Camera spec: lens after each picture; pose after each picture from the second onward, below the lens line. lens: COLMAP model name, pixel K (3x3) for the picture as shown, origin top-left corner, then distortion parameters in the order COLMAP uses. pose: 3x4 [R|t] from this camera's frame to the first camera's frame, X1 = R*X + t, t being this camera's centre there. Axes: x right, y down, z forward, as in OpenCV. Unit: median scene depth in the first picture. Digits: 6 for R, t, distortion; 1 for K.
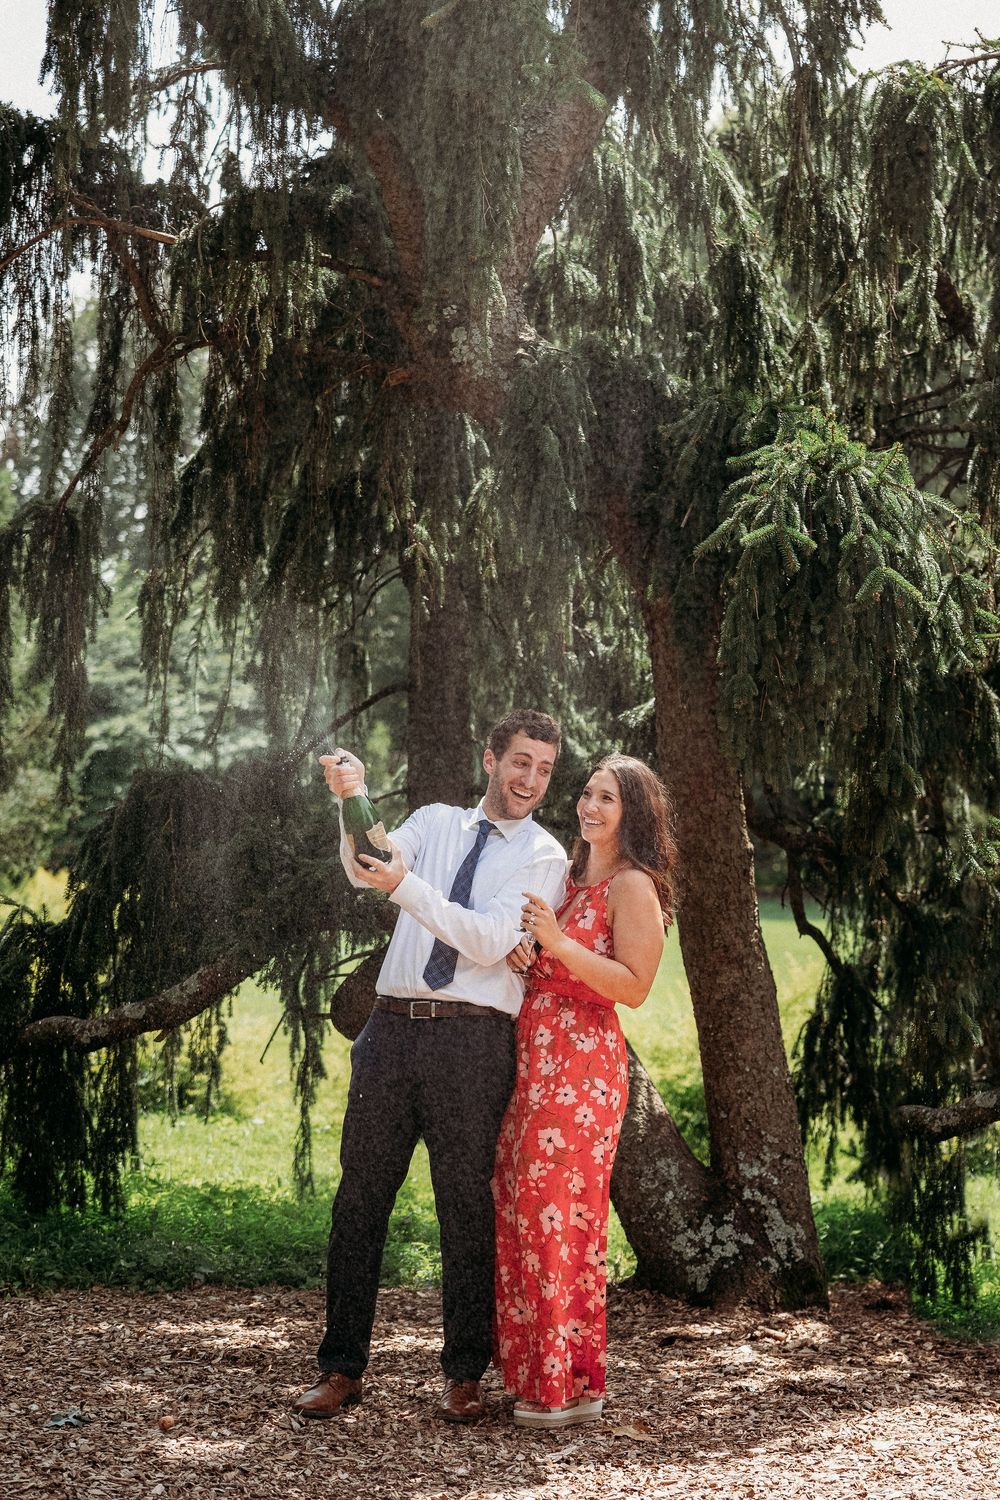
lens RADIAL K [[2959.0, 0, 500.8], [0, 2959.0, 752.9], [0, 0, 1]] dist [-0.036074, 0.000000]
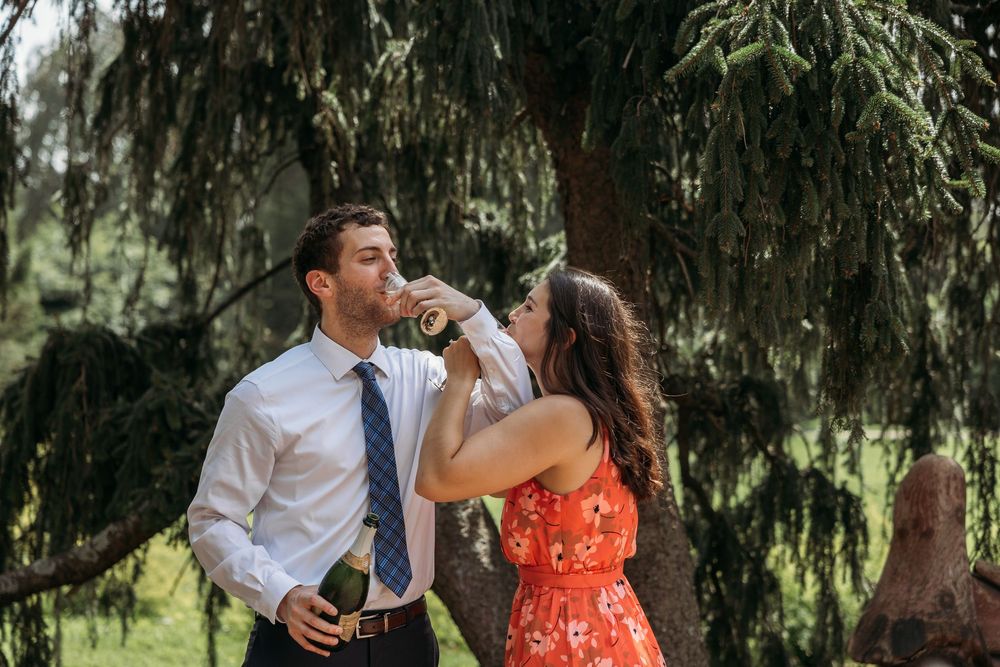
lens RADIAL K [[2037.3, 0, 498.4], [0, 2037.3, 330.2], [0, 0, 1]] dist [0.085069, 0.000000]
pose [[0.997045, 0.004007, 0.076714, -0.022832], [-0.003868, 0.999991, -0.001965, 0.007060], [-0.076721, 0.001663, 0.997051, 0.287057]]
